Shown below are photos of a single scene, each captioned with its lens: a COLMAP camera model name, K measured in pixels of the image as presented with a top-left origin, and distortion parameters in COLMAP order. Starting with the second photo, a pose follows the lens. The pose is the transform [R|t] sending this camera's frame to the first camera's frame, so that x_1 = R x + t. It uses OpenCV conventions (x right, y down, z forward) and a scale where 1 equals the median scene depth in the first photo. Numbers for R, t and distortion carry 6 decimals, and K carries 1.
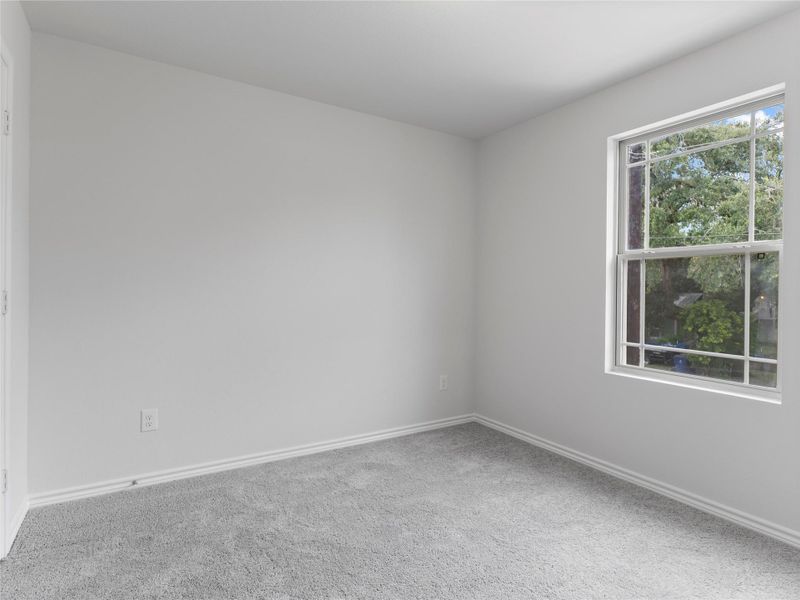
lens RADIAL K [[432.6, 0, 400.0], [0, 432.6, 295.8], [0, 0, 1]] dist [-0.002628, -0.000644]
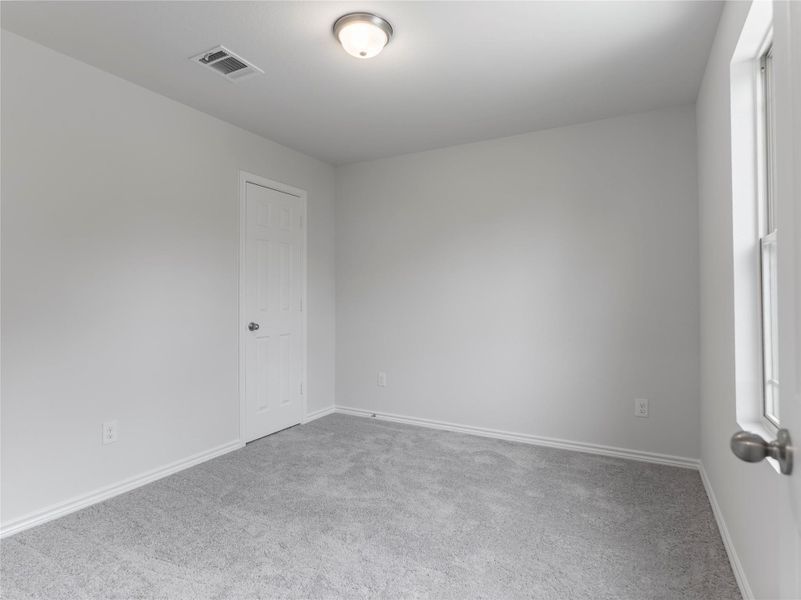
lens RADIAL K [[433.2, 0, 400.5], [0, 433.2, 295.8], [0, 0, 1]] dist [-0.002628, -0.000644]
pose [[0.485823, -0.014013, -0.873945, 0.888172], [-0.000156, 0.999870, -0.016119, -0.002774], [0.874057, 0.007968, 0.485758, 0.265239]]
